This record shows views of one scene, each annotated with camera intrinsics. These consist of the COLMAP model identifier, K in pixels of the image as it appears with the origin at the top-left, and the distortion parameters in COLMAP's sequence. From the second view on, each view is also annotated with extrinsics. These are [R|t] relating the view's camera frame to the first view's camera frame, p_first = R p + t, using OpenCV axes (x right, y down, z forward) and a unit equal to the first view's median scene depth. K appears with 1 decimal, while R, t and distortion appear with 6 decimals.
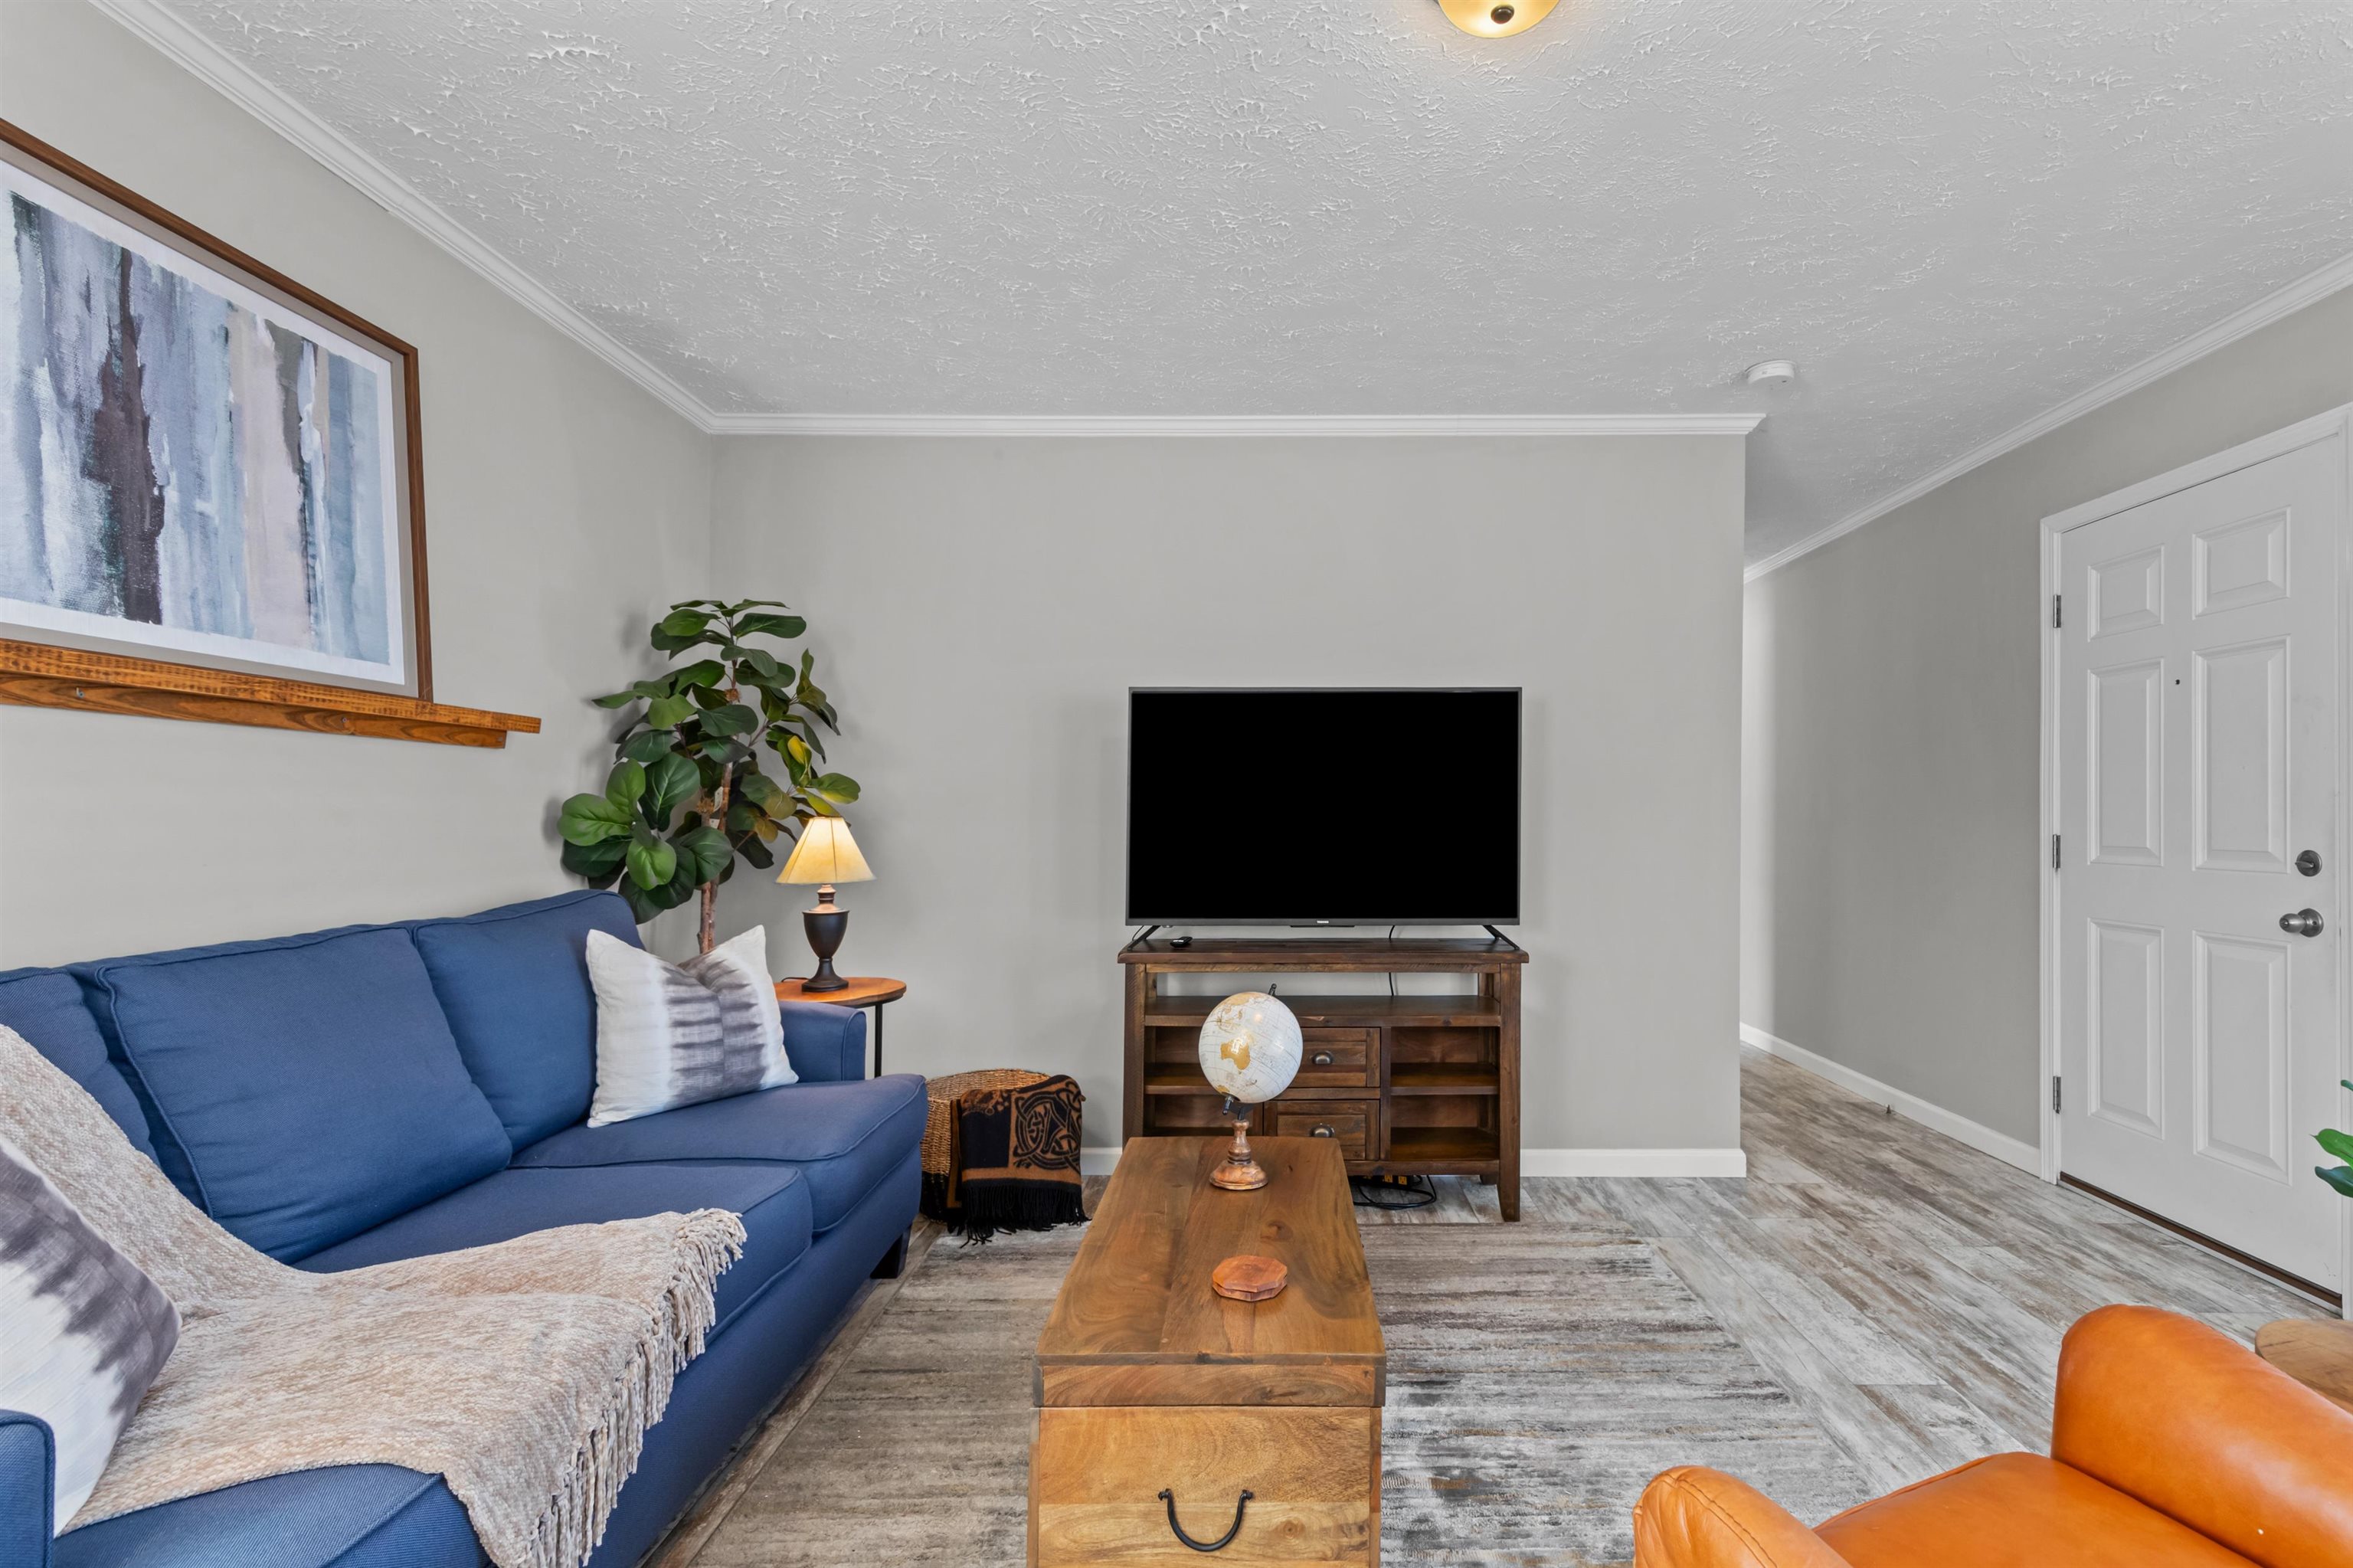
lens RADIAL K [[1098.4, 0, 1214.9], [0, 1098.4, 793.6], [0, 0, 1]] dist [0.007421, -0.000900]
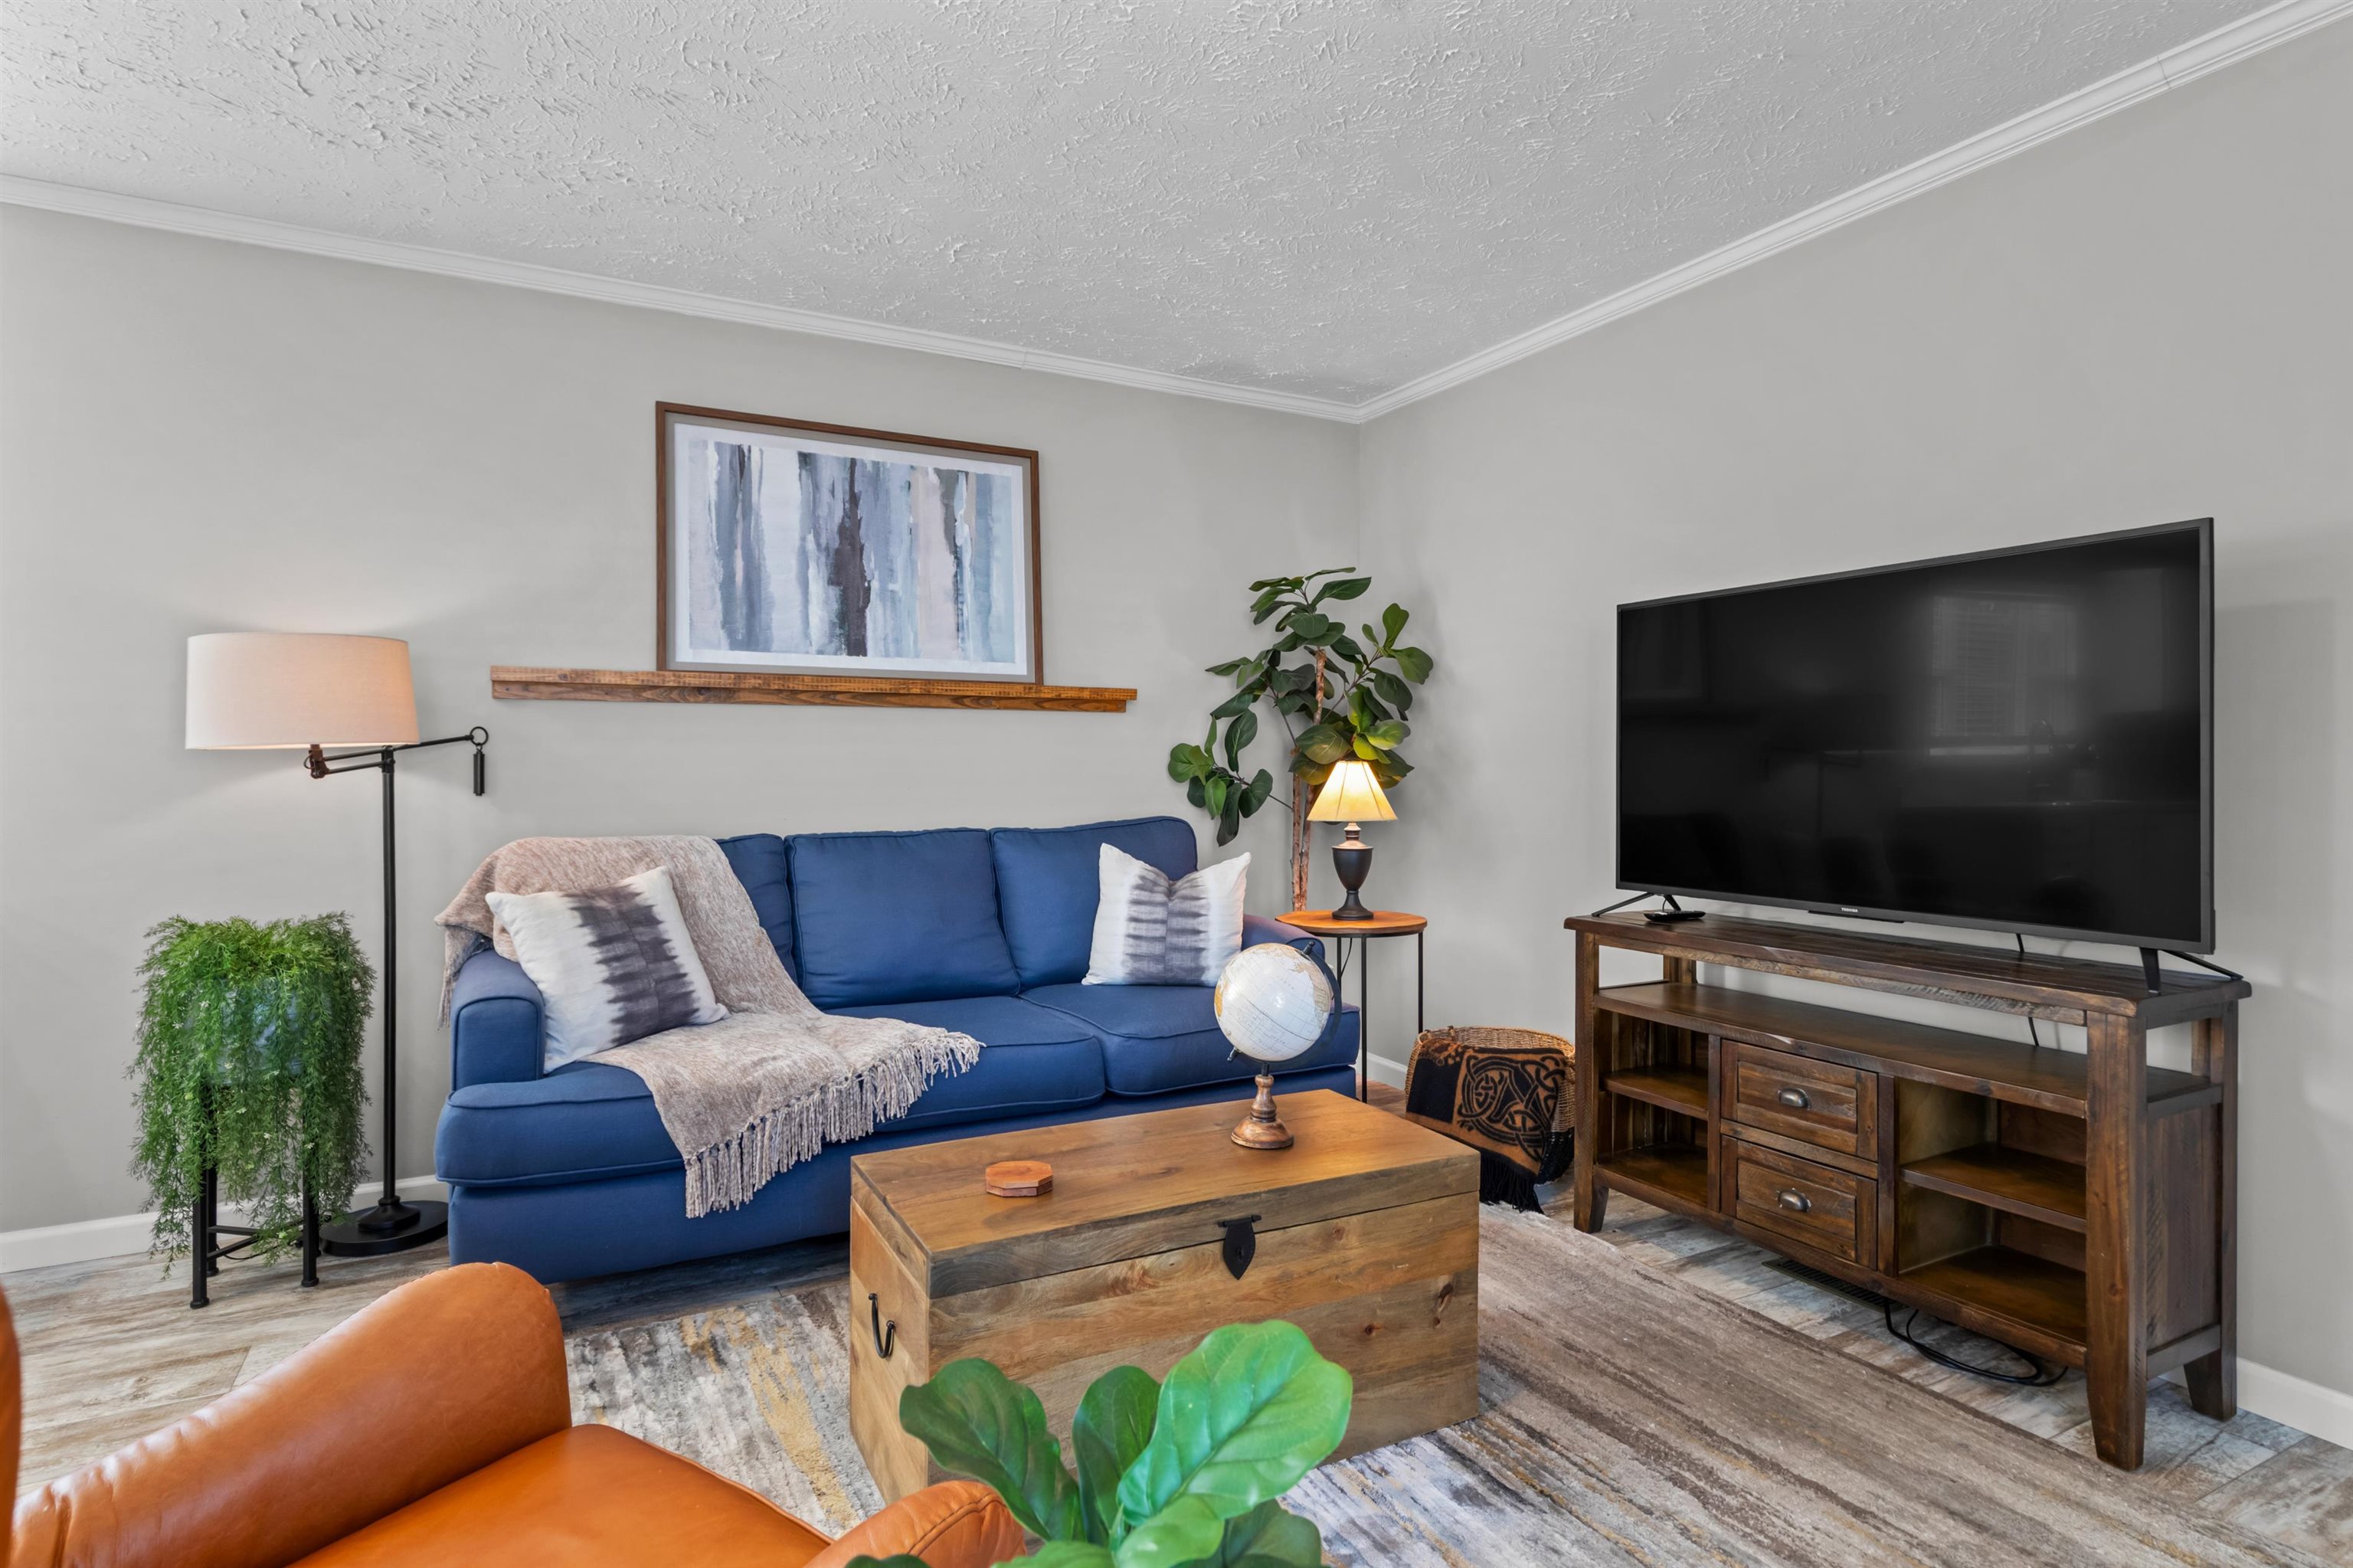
lens RADIAL K [[1188.0, 0, 1234.7], [0, 1188.0, 769.8], [0, 0, 1]] dist [0.002898, -0.003383]
pose [[0.485851, 0.001711, -0.874040, 0.672666], [0.020817, 0.999692, 0.013529, 0.012763], [0.873794, -0.024768, 0.485665, 0.358512]]
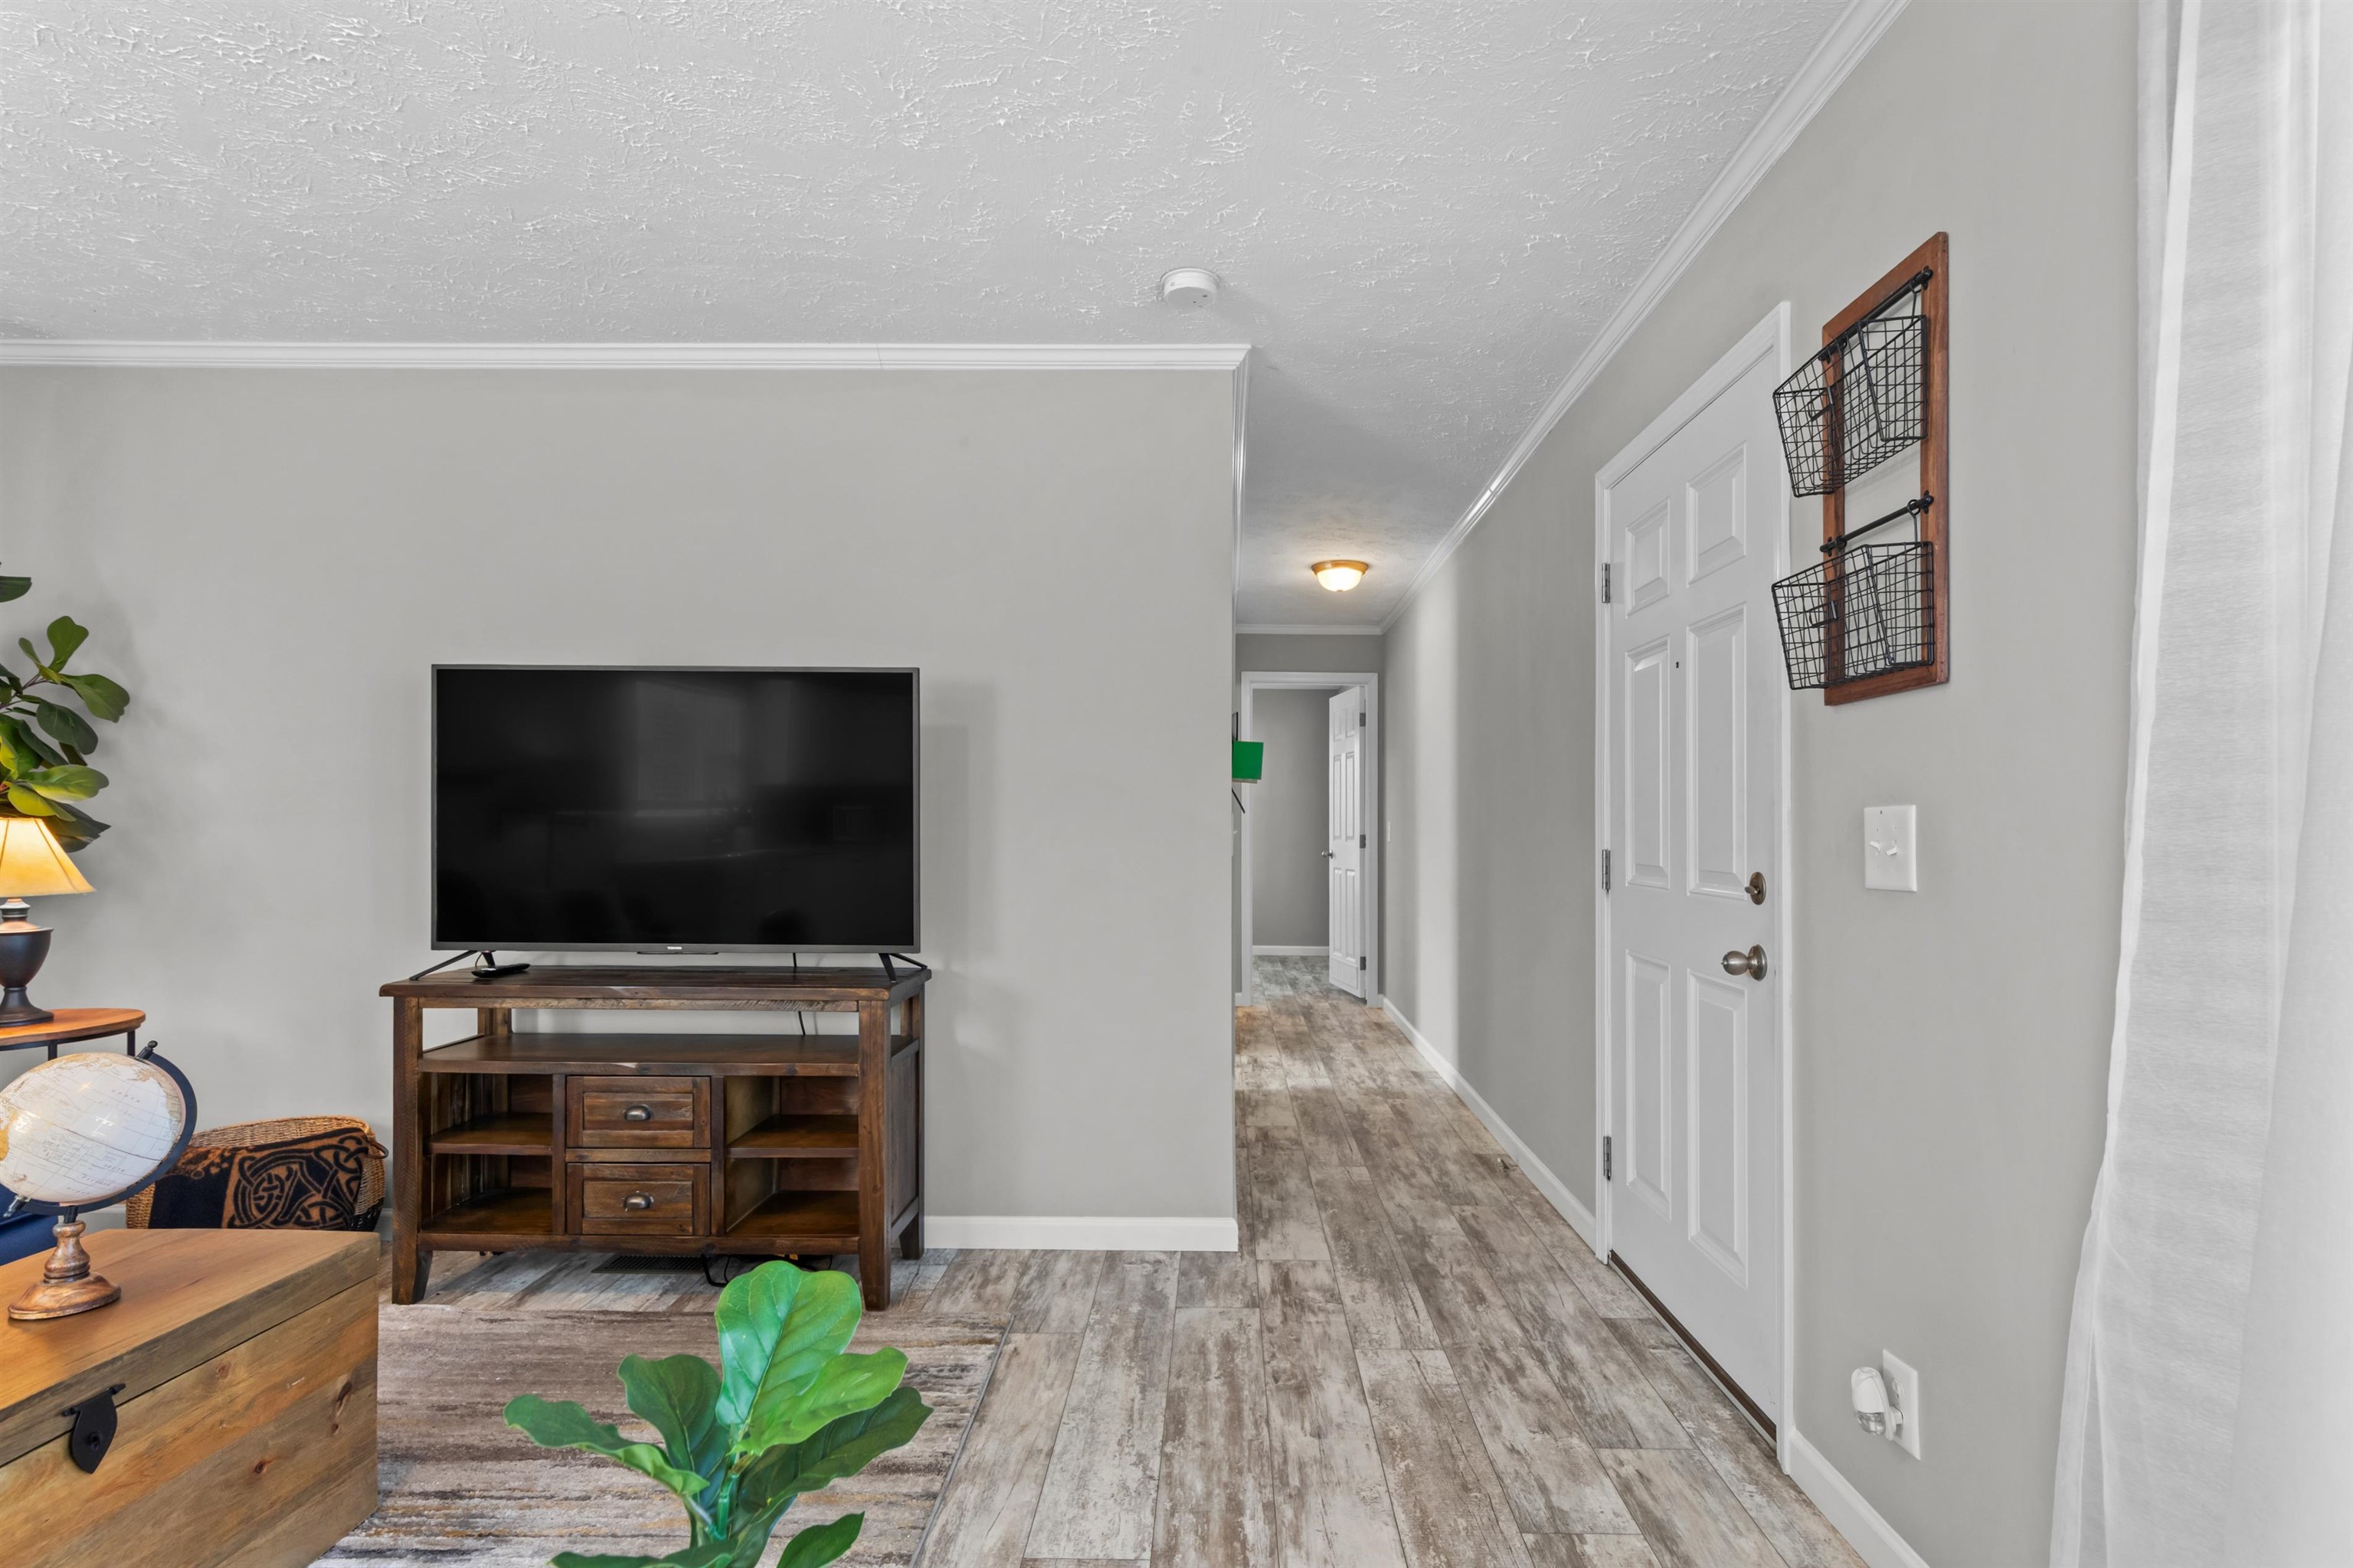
lens RADIAL K [[1129.5, 0, 1173.6], [0, 1129.5, 804.8], [0, 0, 1]] dist [-0.002817, 0.001861]
pose [[0.999852, 0.006909, -0.015777, 0.582198], [-0.006818, 0.999960, 0.005822, 0.000985], [0.015817, -0.005714, 0.999859, 0.177758]]
